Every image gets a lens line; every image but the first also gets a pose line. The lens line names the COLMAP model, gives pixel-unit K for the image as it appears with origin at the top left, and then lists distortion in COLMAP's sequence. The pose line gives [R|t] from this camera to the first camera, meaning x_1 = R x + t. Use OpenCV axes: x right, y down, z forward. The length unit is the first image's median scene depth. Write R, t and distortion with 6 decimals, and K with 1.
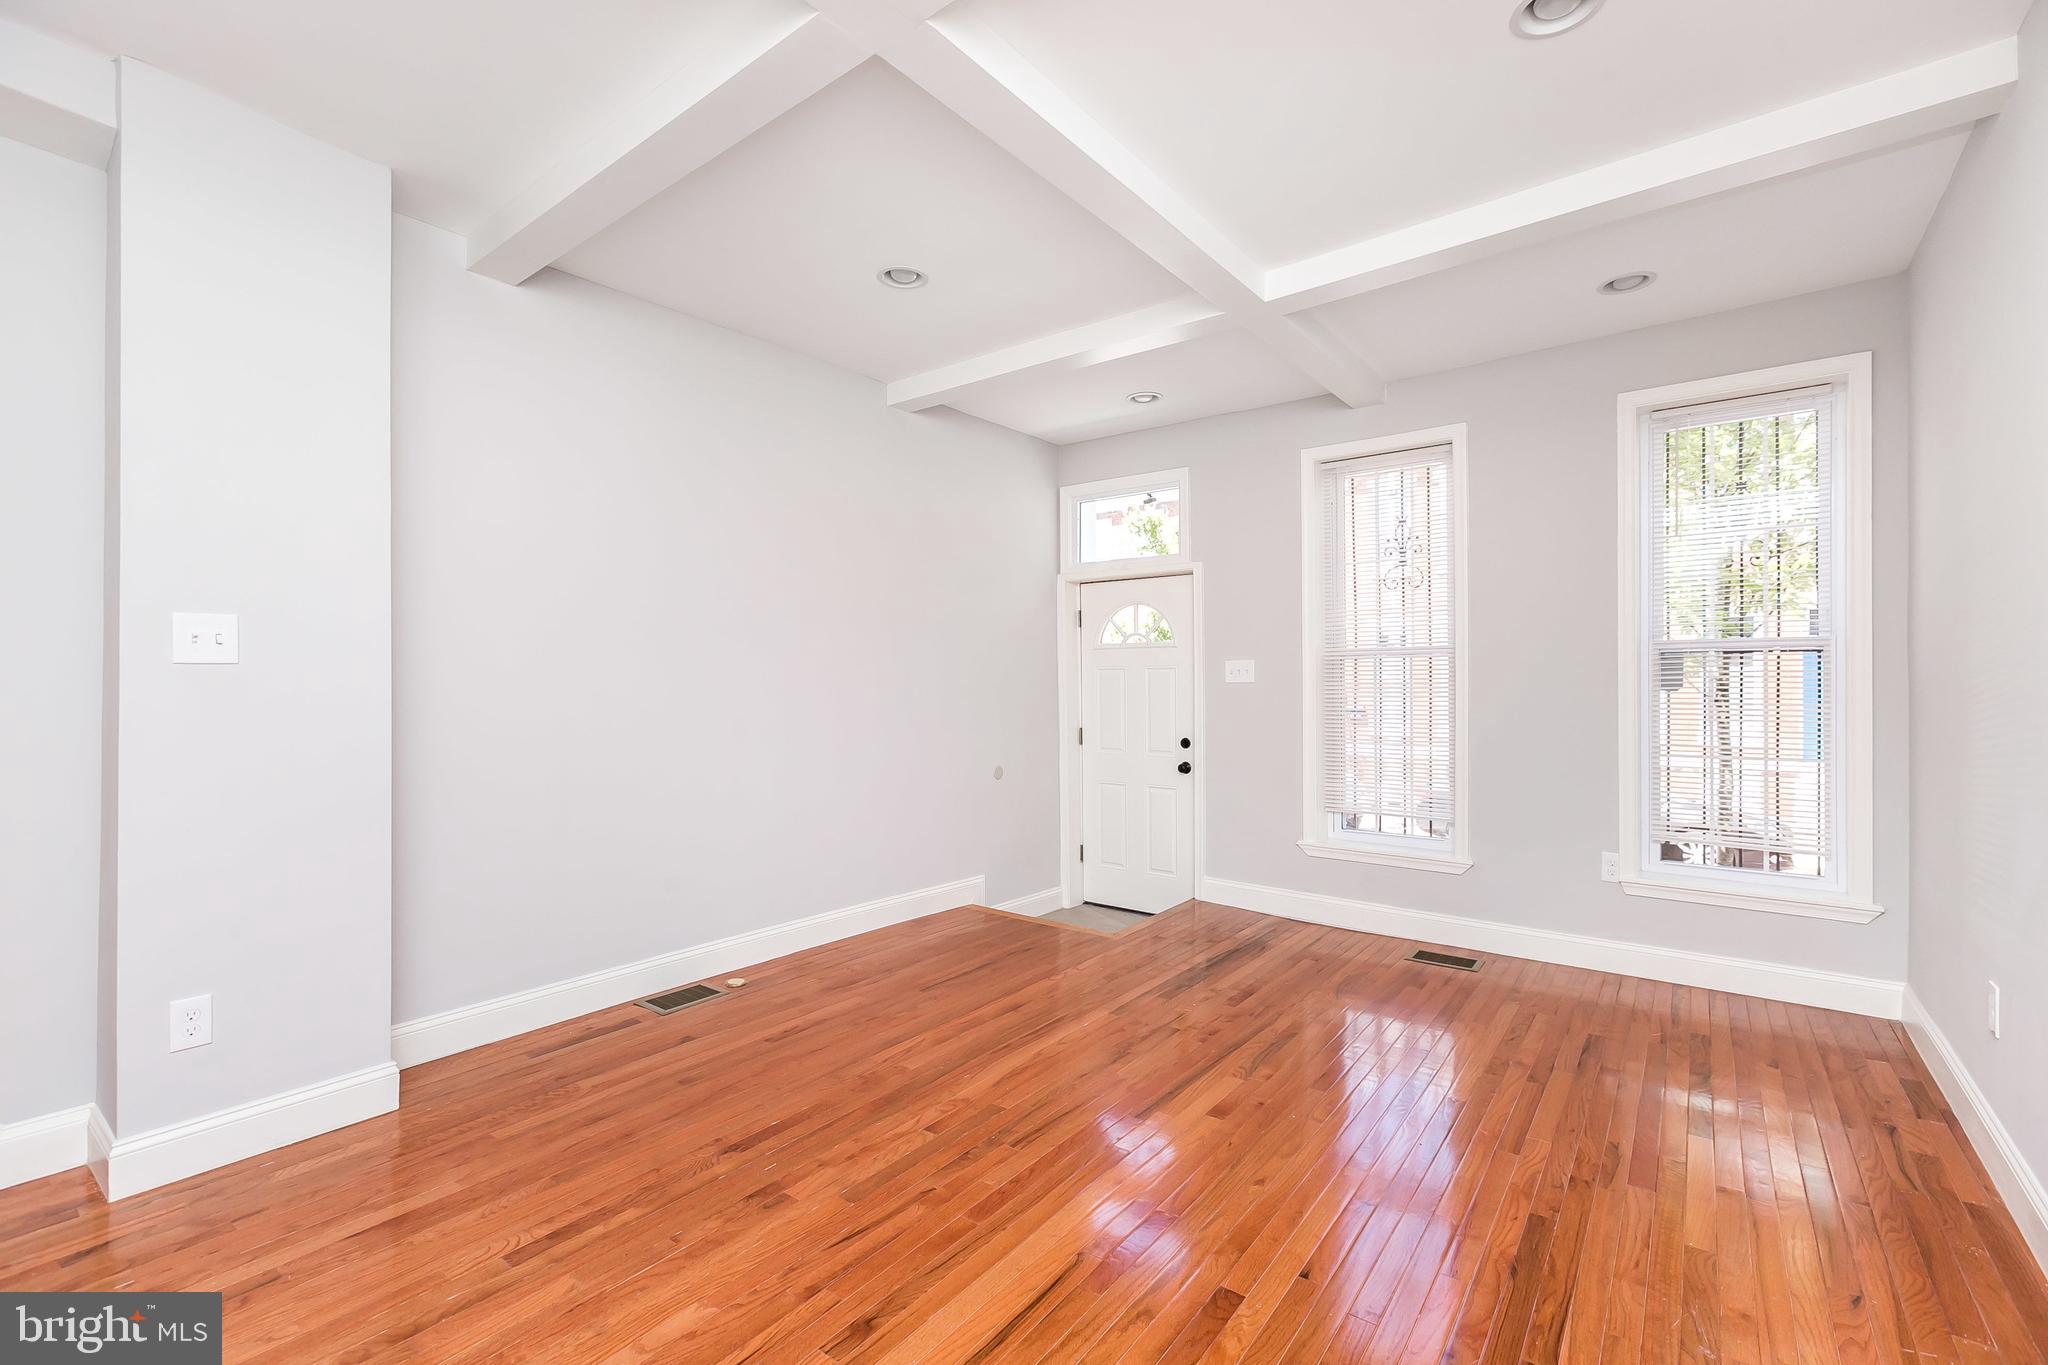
lens RADIAL K [[926.0, 0, 1010.7], [0, 926.0, 680.7], [0, 0, 1]] dist [0.001420, -0.000017]
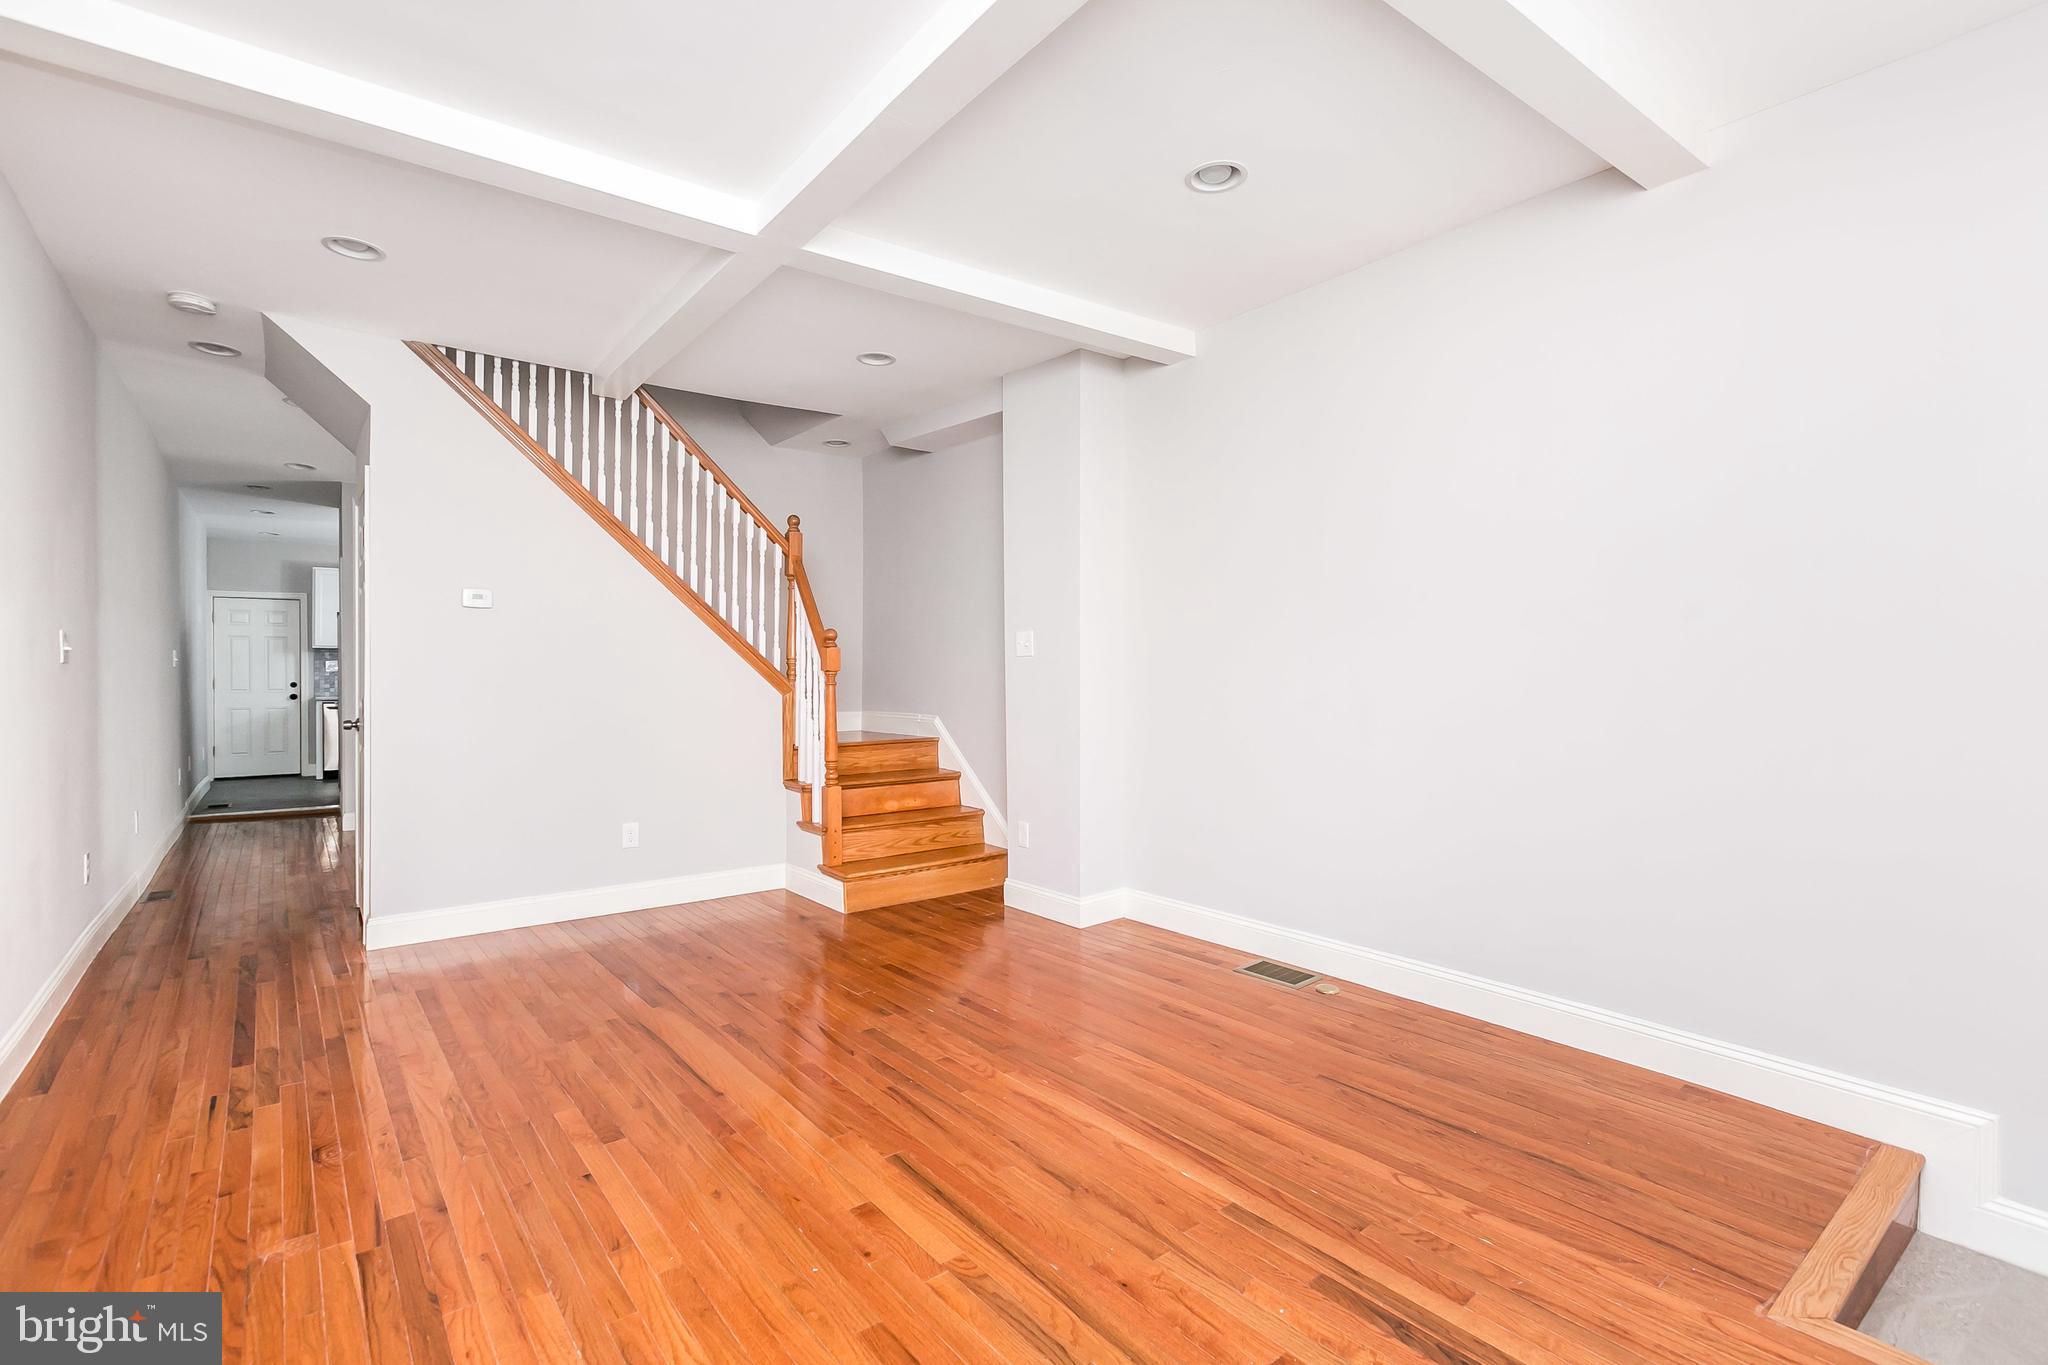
lens RADIAL K [[926.0, 0, 1029.2], [0, 926.0, 687.4], [0, 0, 1]] dist [0.001420, -0.000017]
pose [[-0.242009, 0.019461, -0.970079, 0.673996], [0.005850, 0.999810, 0.018599, 0.005505], [0.970256, -0.001174, -0.242076, 0.944535]]
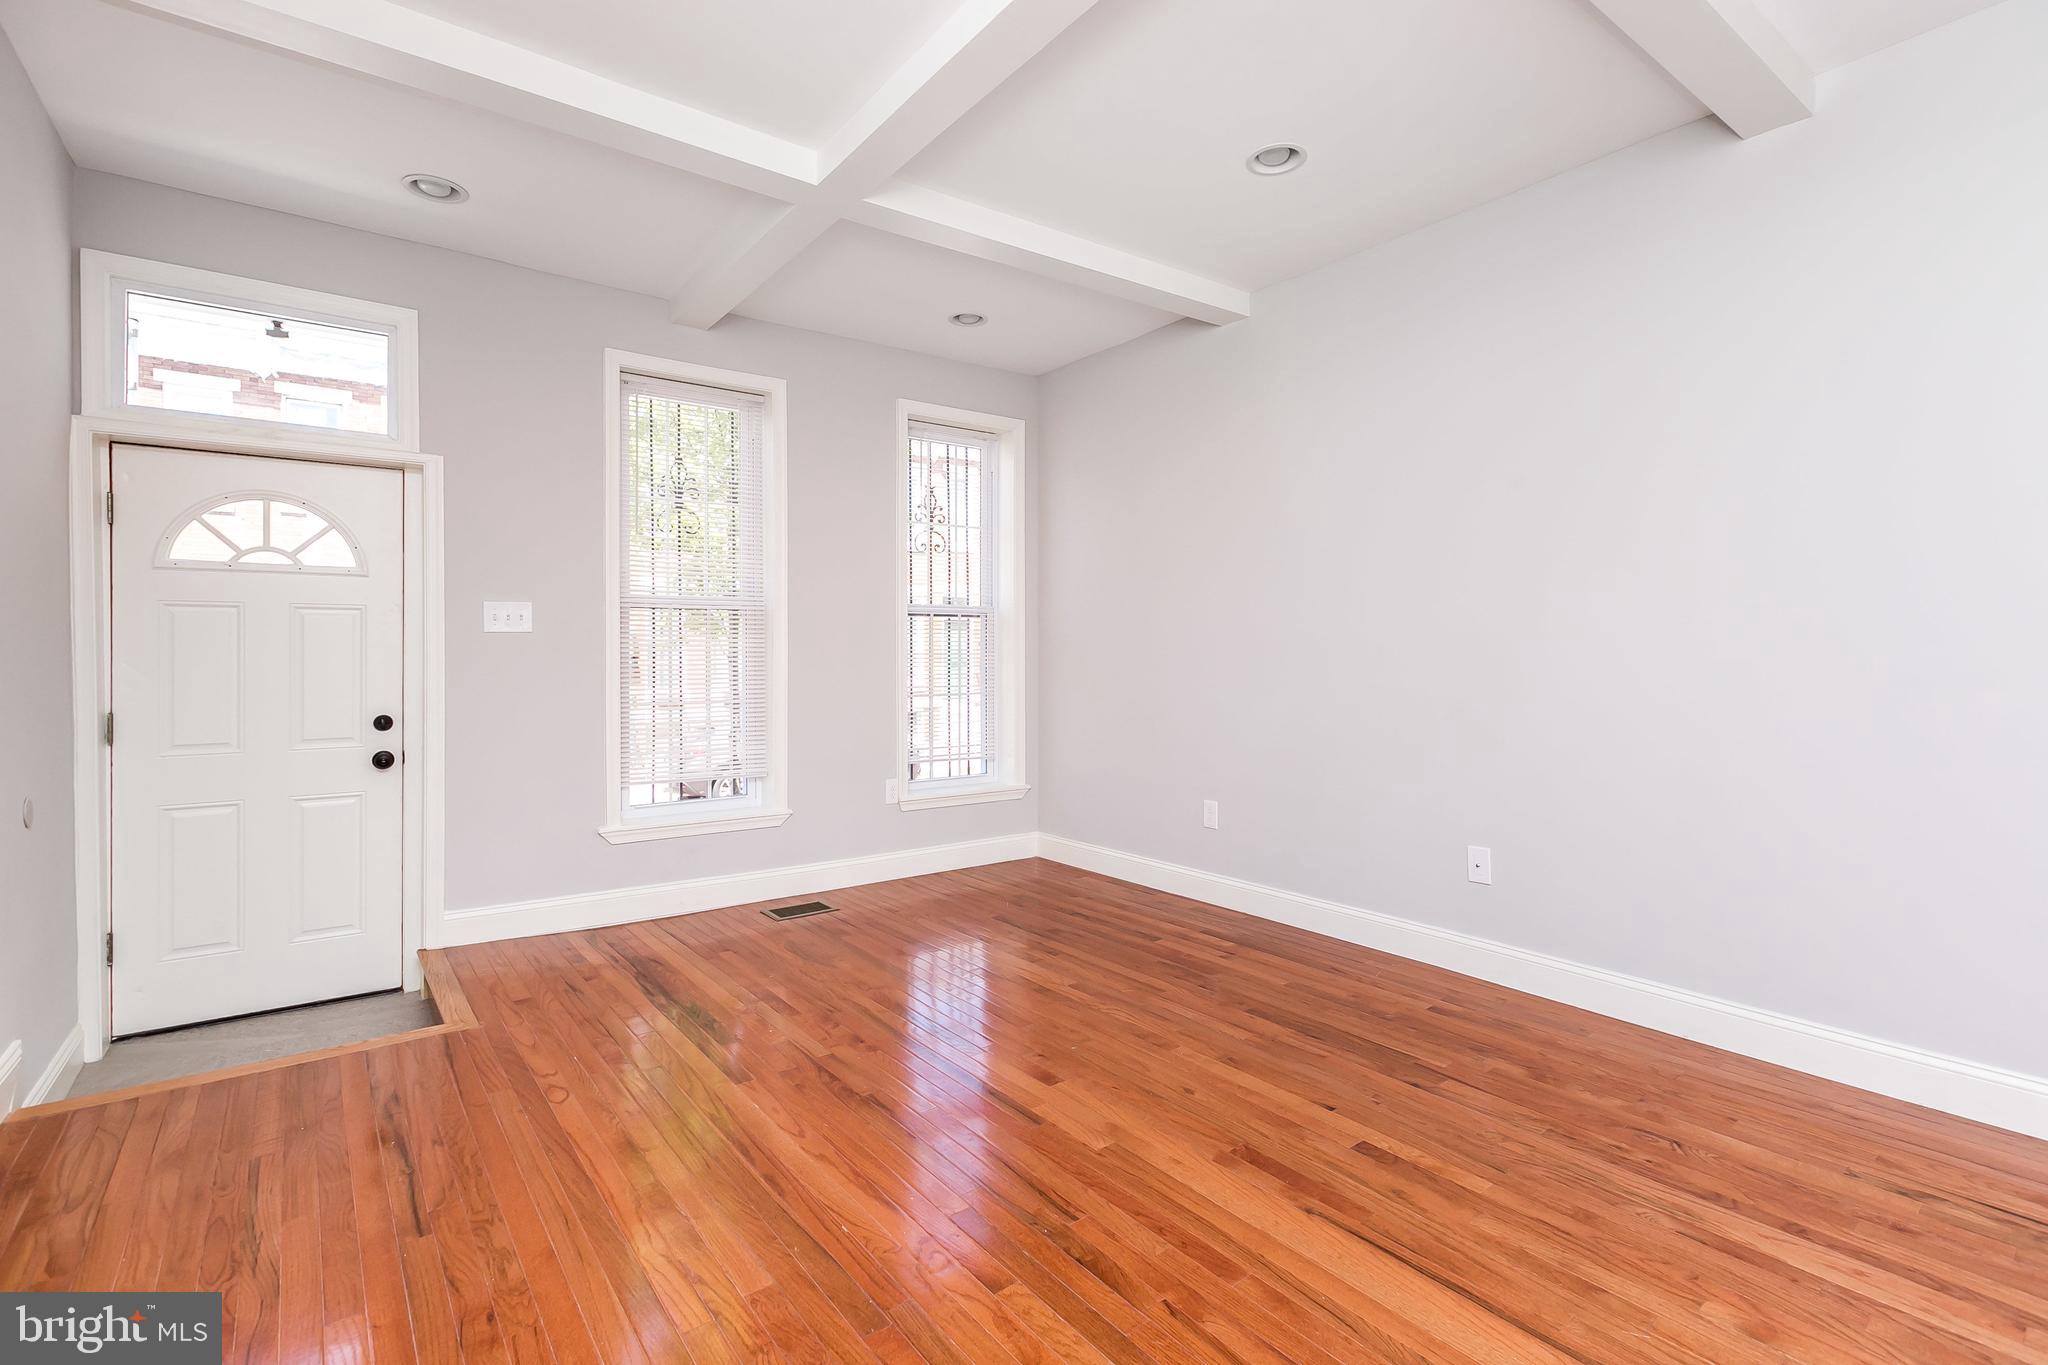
lens RADIAL K [[926.0, 0, 1043.9], [0, 926.0, 638.0], [0, 0, 1]] dist [0.001420, -0.000017]
pose [[0.238945, 0.016285, 0.970896, -0.495909], [-0.001225, 0.999864, -0.016469, 0.025298], [-0.971032, 0.002746, 0.238933, 0.556631]]
